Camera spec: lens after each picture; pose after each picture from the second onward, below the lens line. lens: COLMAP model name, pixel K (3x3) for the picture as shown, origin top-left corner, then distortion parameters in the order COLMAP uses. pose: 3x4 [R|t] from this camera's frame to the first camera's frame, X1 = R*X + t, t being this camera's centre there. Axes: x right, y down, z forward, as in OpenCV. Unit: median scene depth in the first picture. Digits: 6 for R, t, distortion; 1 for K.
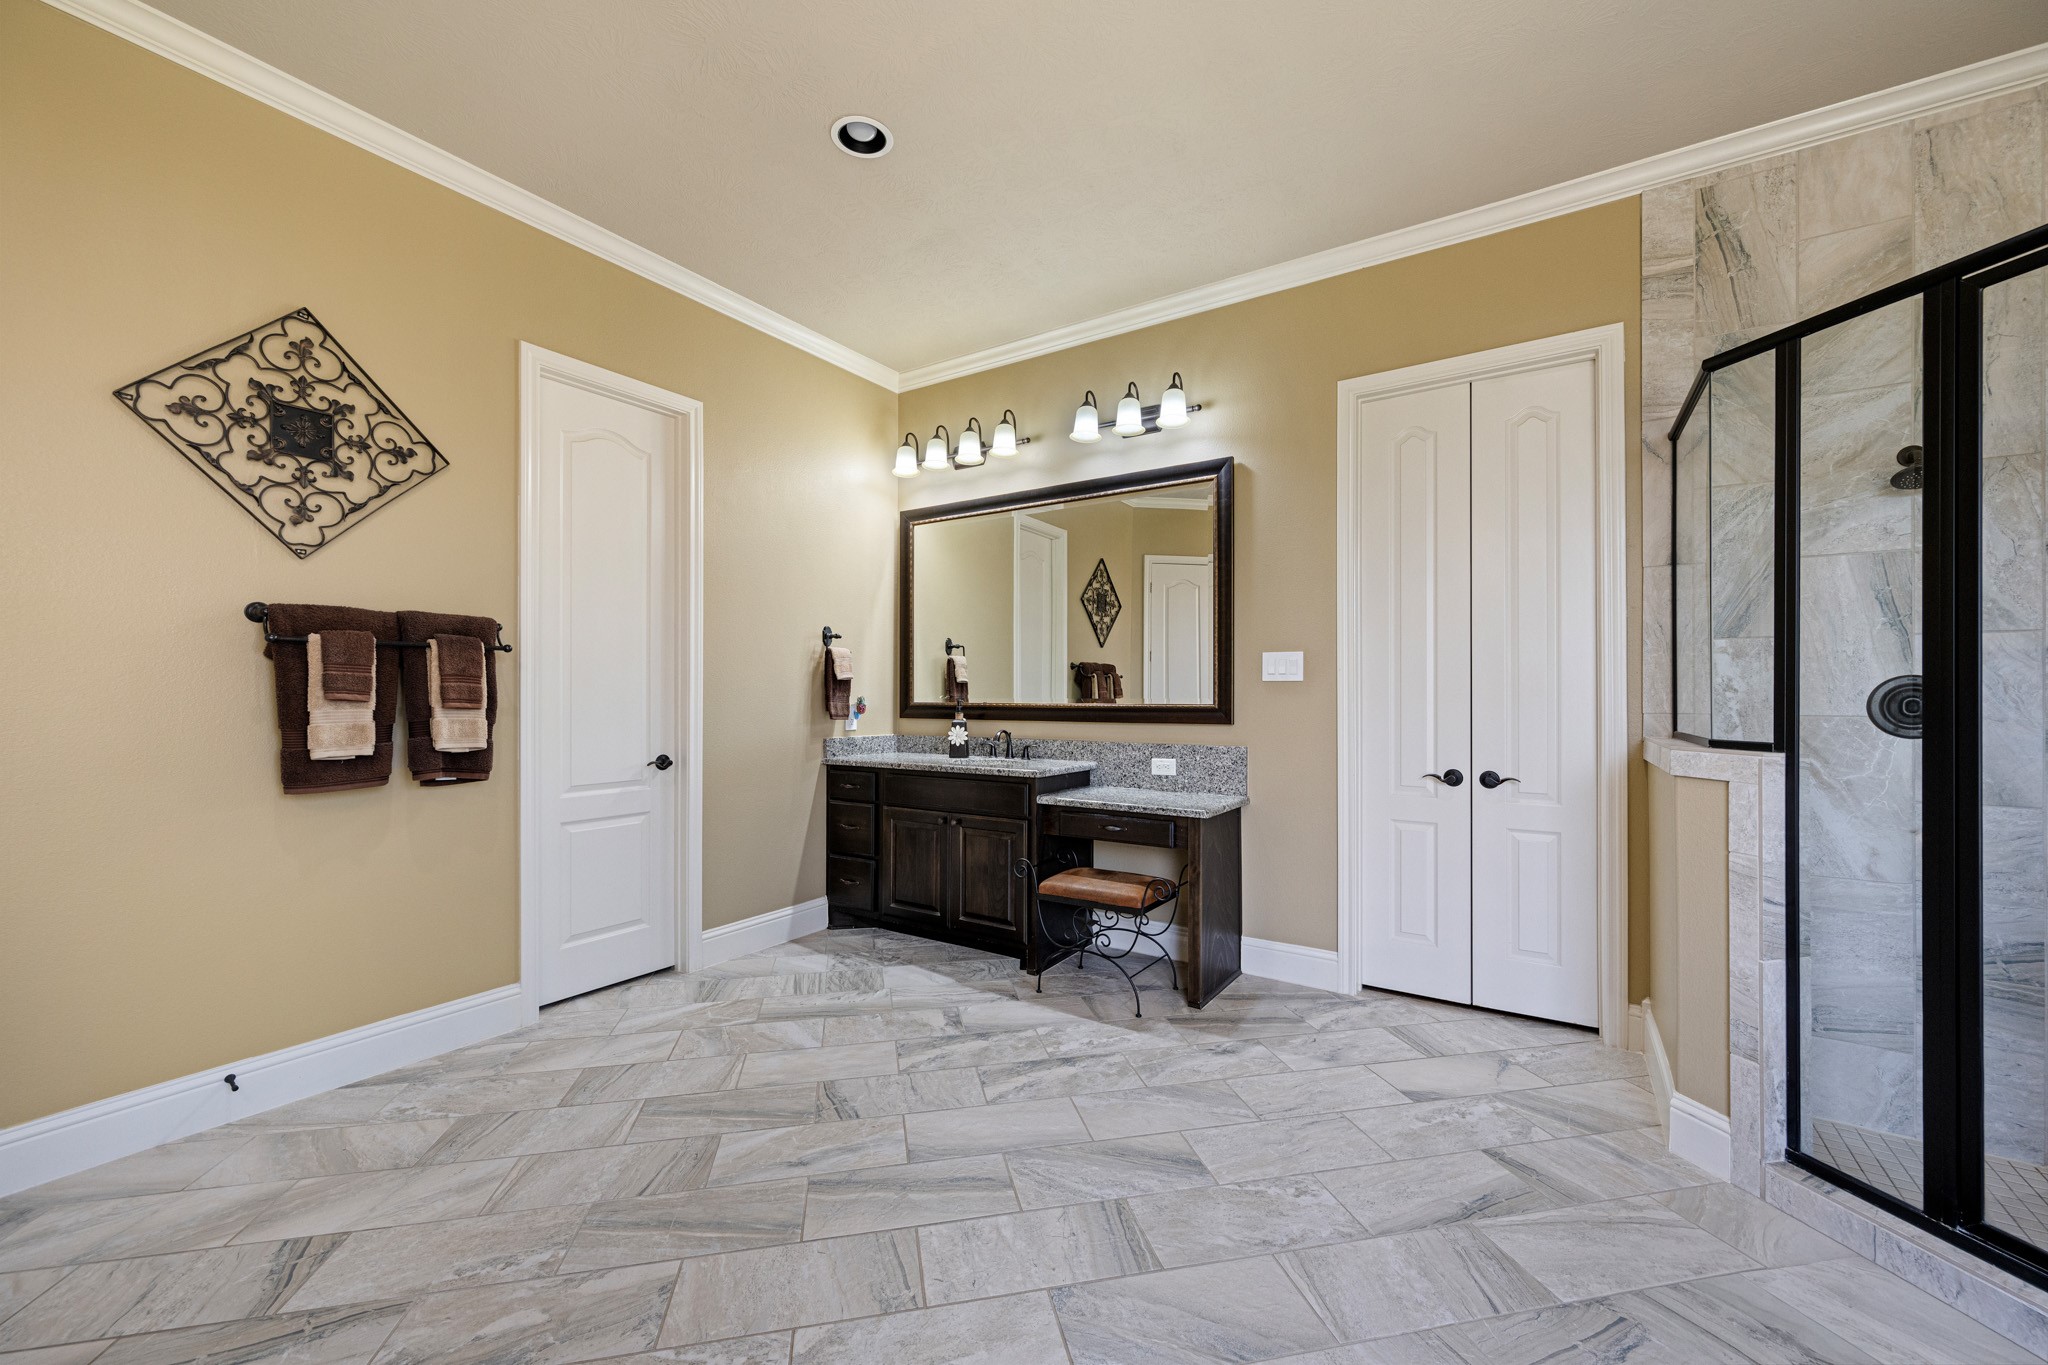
lens RADIAL K [[799.1, 0, 1027.5], [0, 799.1, 692.0], [0, 0, 1]] dist [-0.000767, -0.000071]
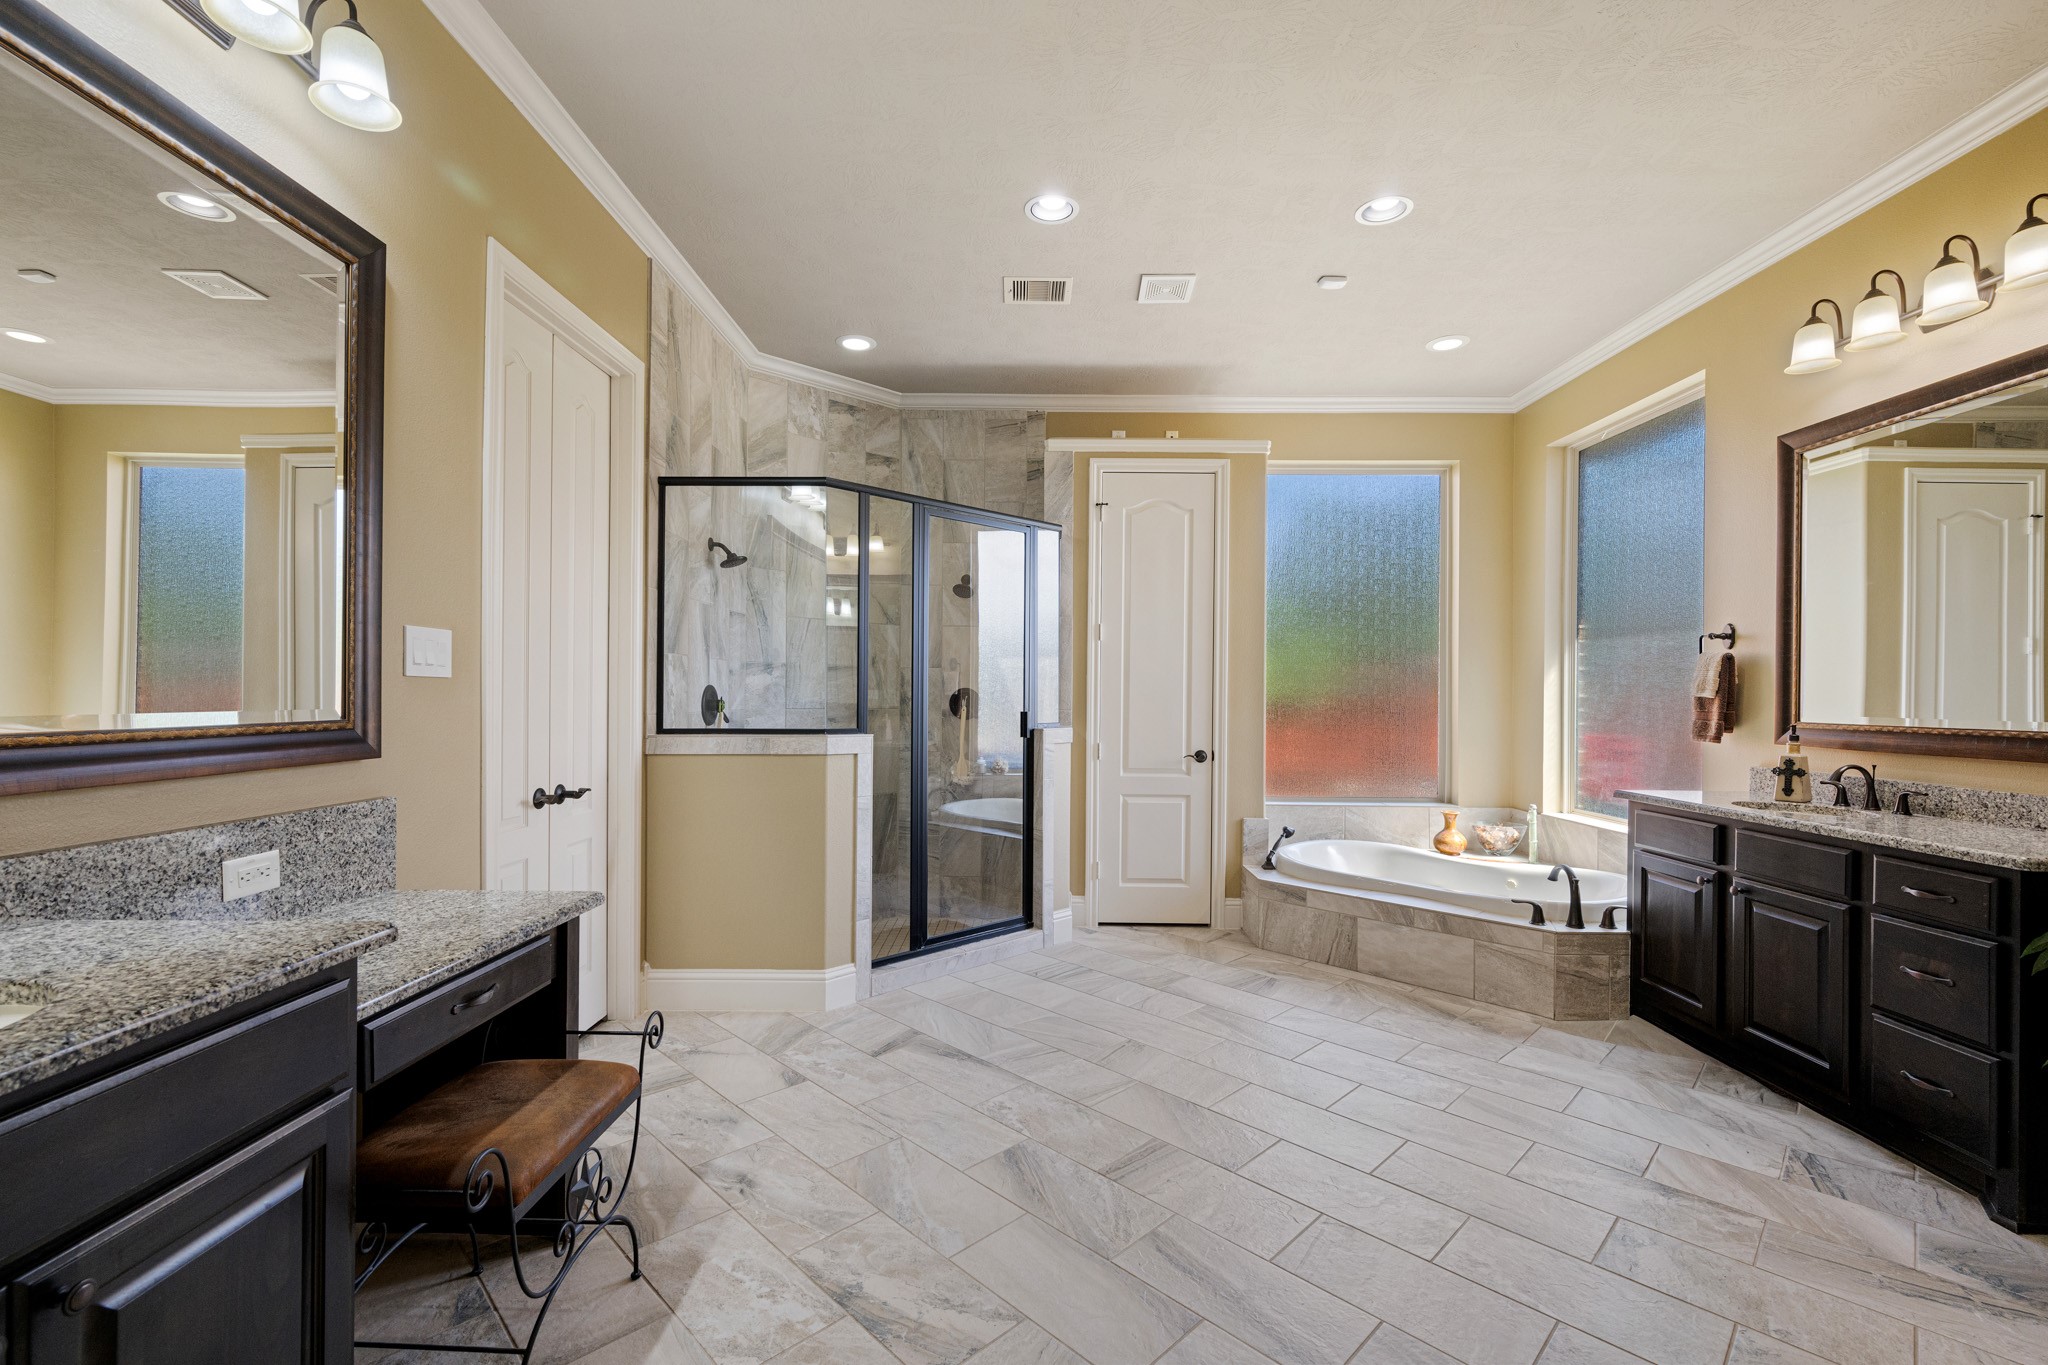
lens RADIAL K [[877.5, 0, 1027.3], [0, 877.5, 693.7], [0, 0, 1]] dist [0.001430, 0.000134]
pose [[-0.541013, -0.004741, 0.841001, -0.600633], [-0.012455, 0.999920, -0.002376, -0.006416], [-0.840922, -0.011760, -0.541028, 1.262196]]
